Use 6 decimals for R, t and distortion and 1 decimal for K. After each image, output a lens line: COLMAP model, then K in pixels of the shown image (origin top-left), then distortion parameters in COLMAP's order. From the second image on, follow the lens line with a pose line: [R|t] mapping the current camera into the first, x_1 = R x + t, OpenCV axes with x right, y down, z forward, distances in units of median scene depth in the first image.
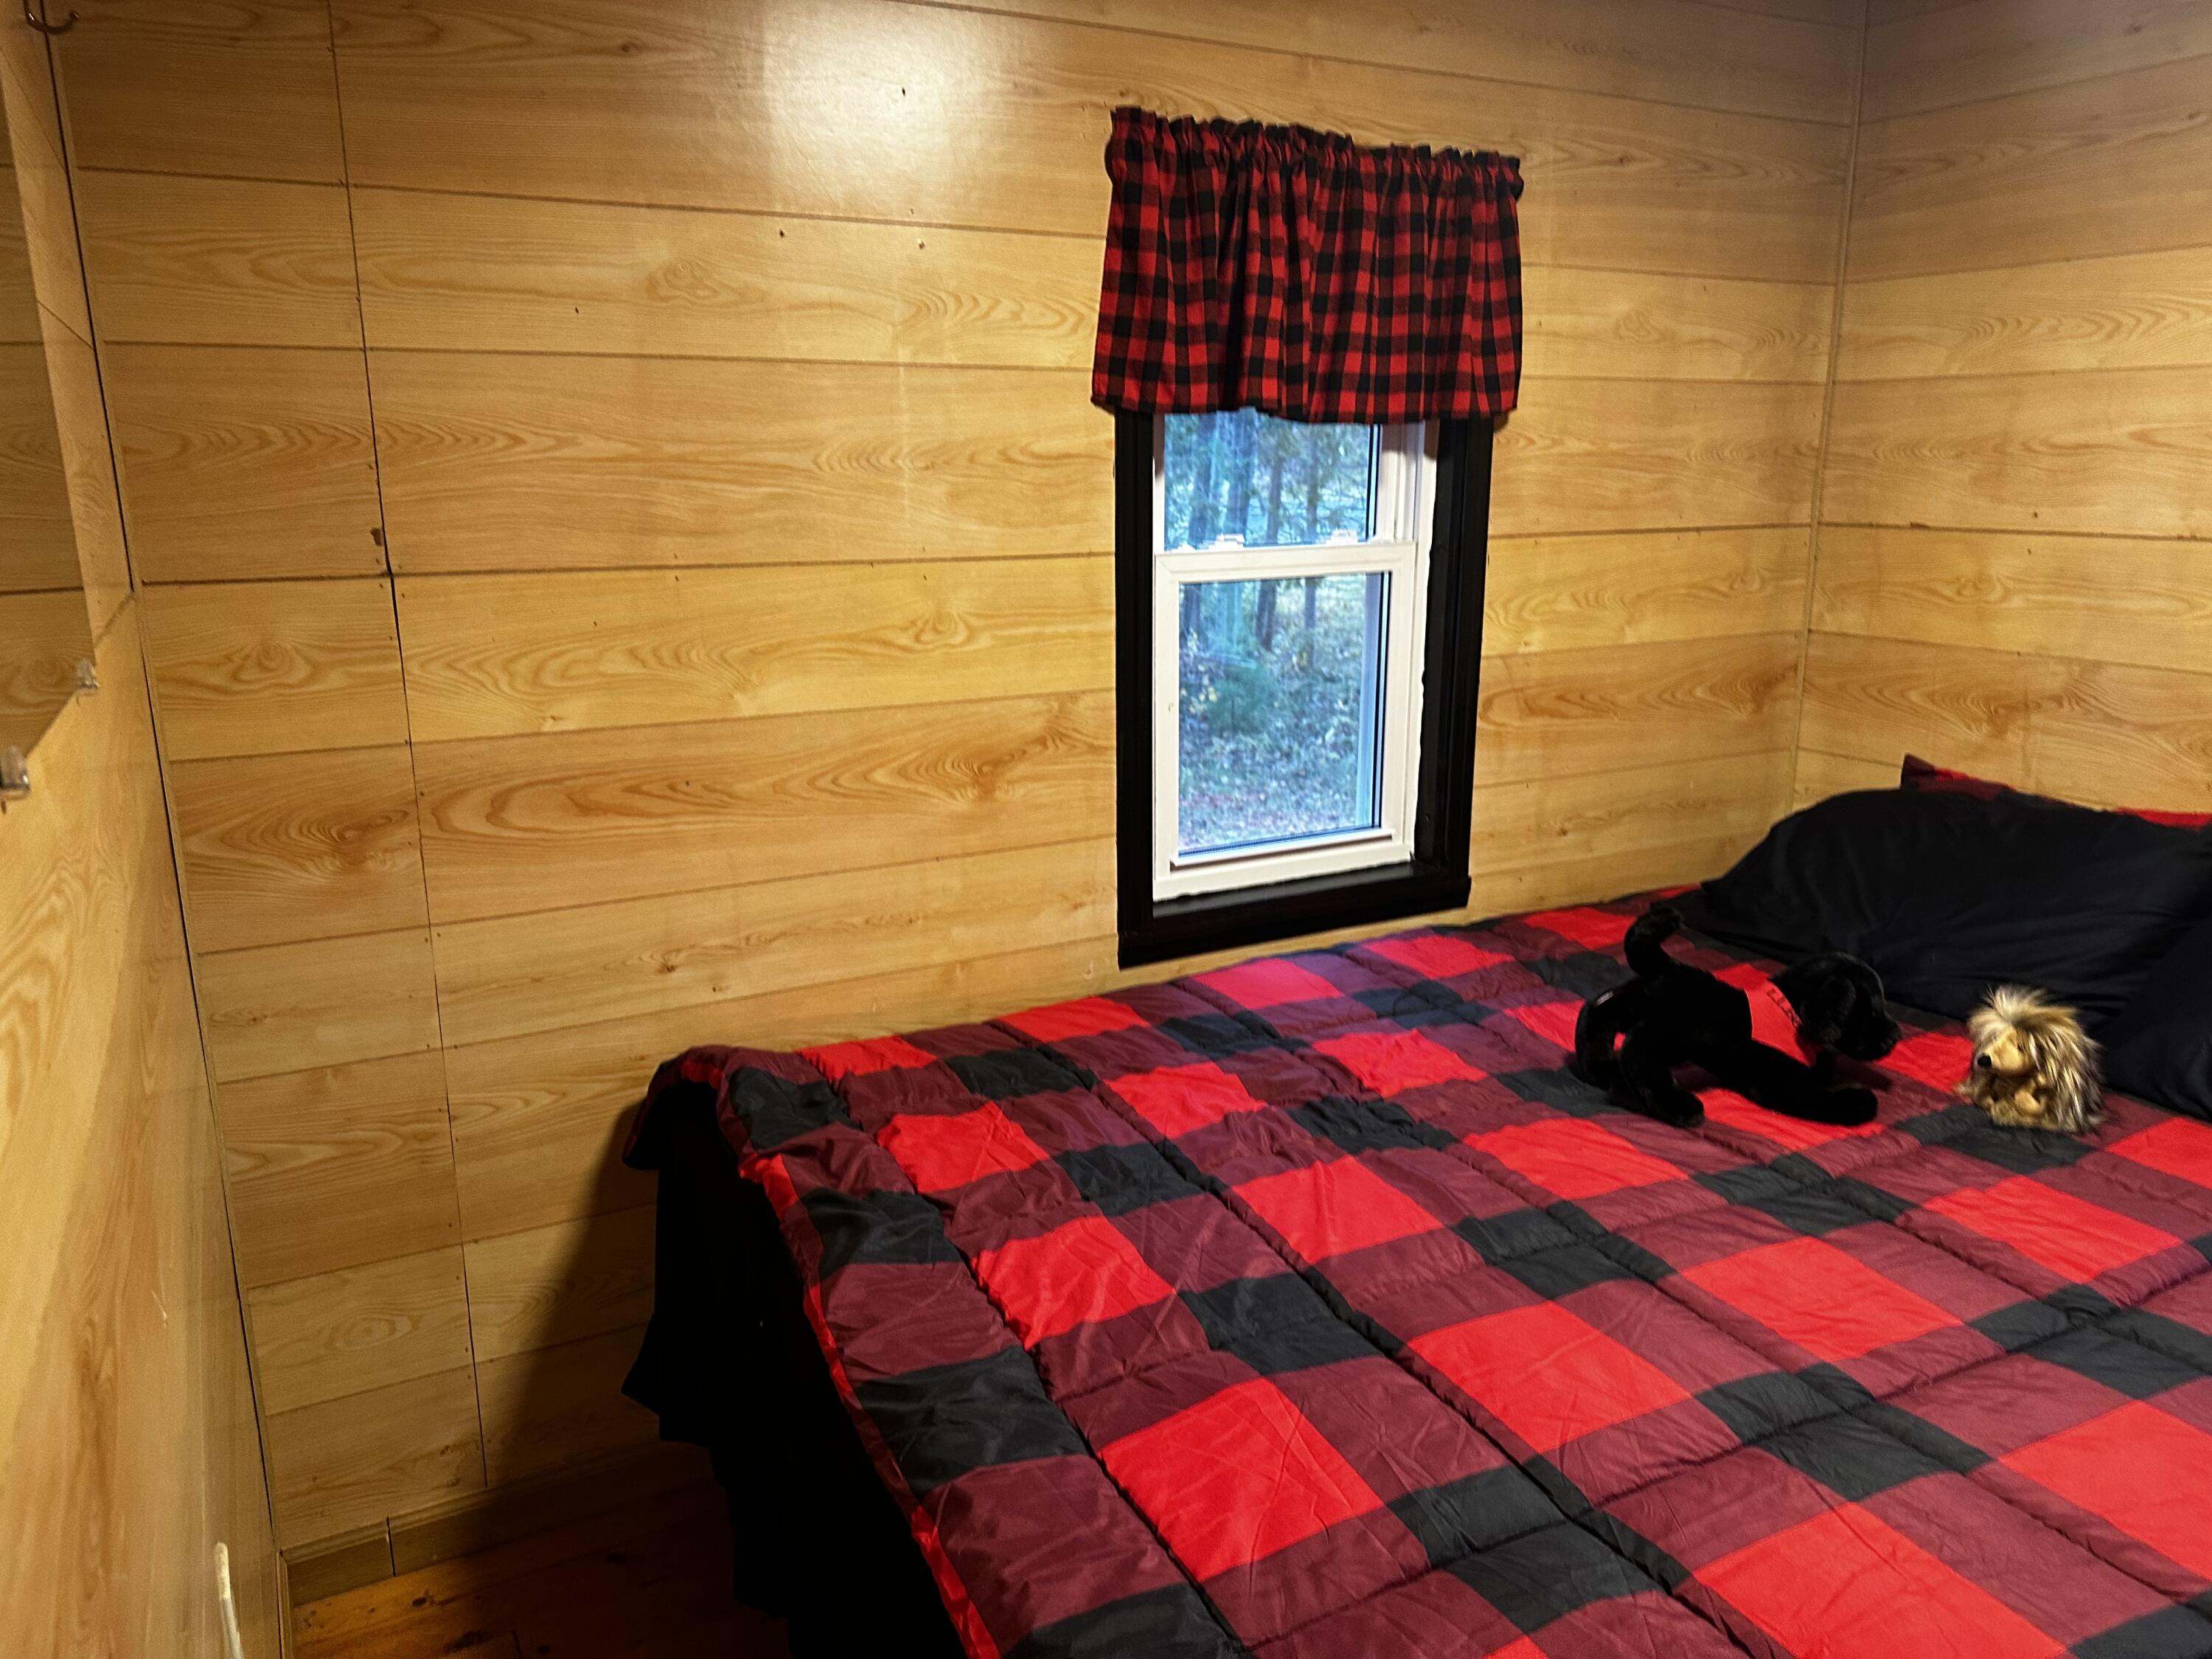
lens RADIAL K [[1557.9, 0, 1153.2], [0, 1557.9, 831.5], [0, 0, 1]] dist [0.092618, -0.097243]
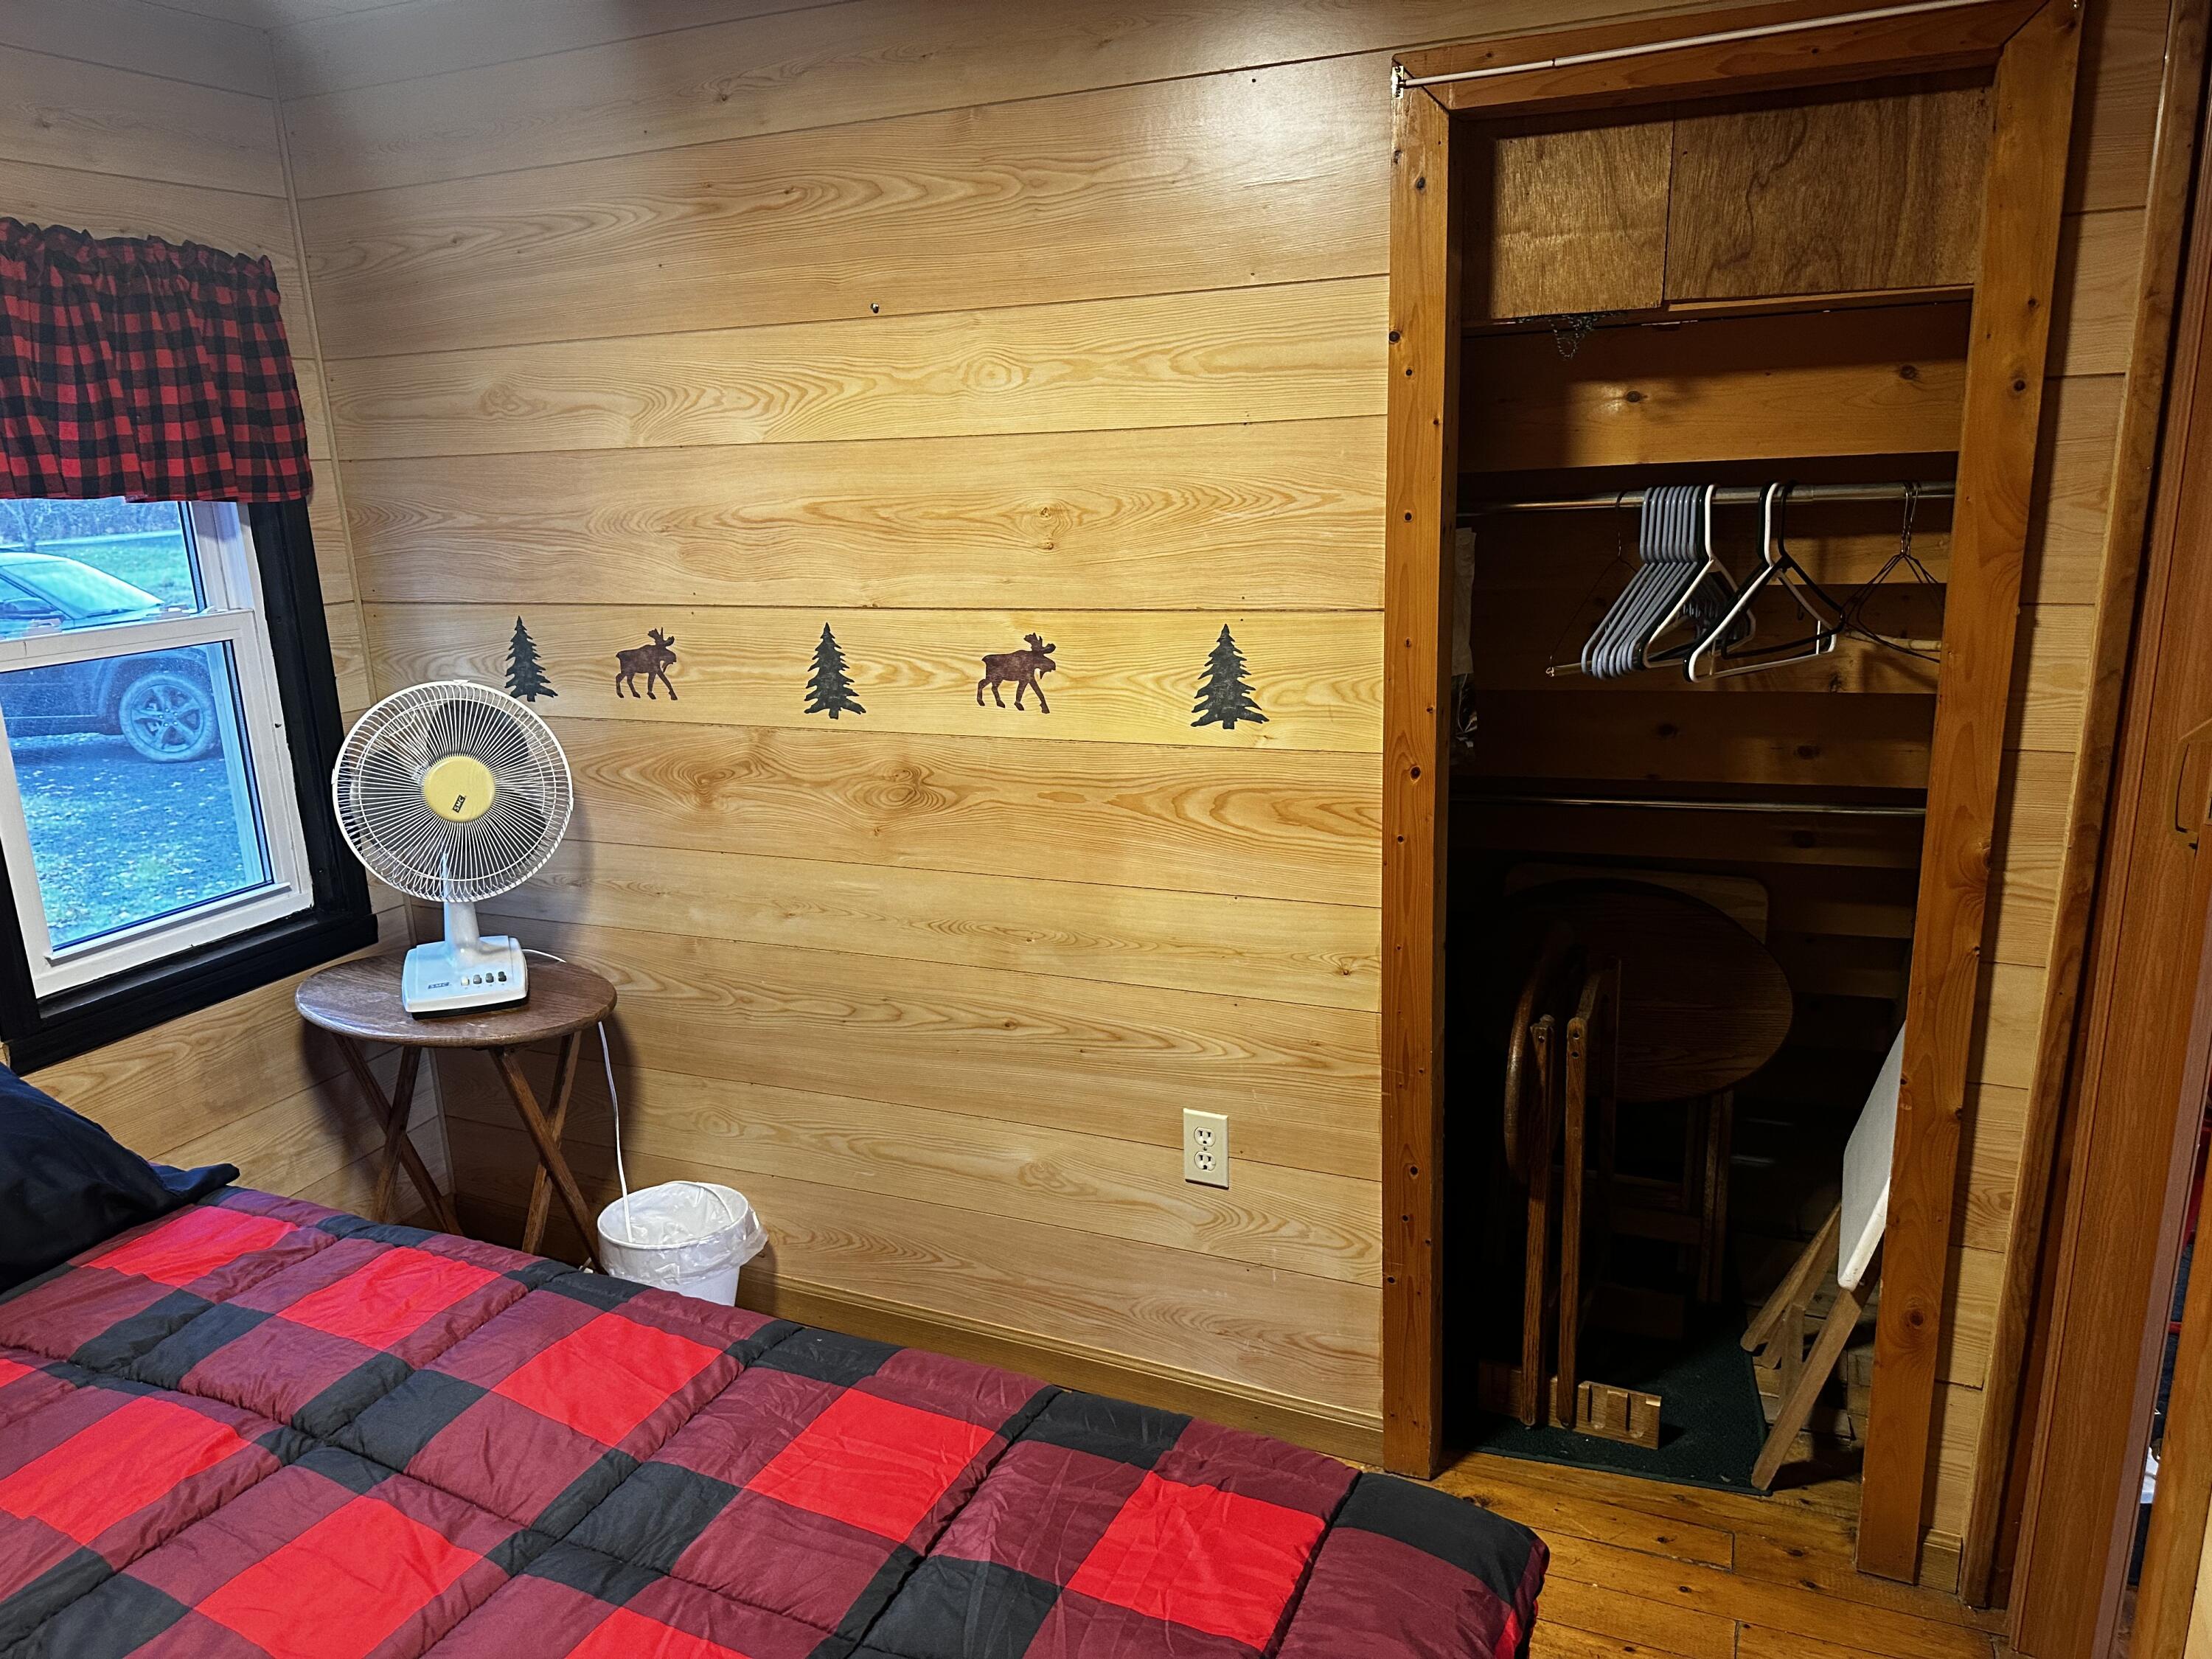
lens RADIAL K [[1478.1, 0, 1110.3], [0, 1478.1, 941.4], [0, 0, 1]] dist [-0.000986, 0.000549]
pose [[0.629664, 0.211570, -0.747504, 0.976861], [-0.168480, 0.976491, 0.134462, -0.126577], [0.758379, 0.041274, 0.650506, 0.501298]]
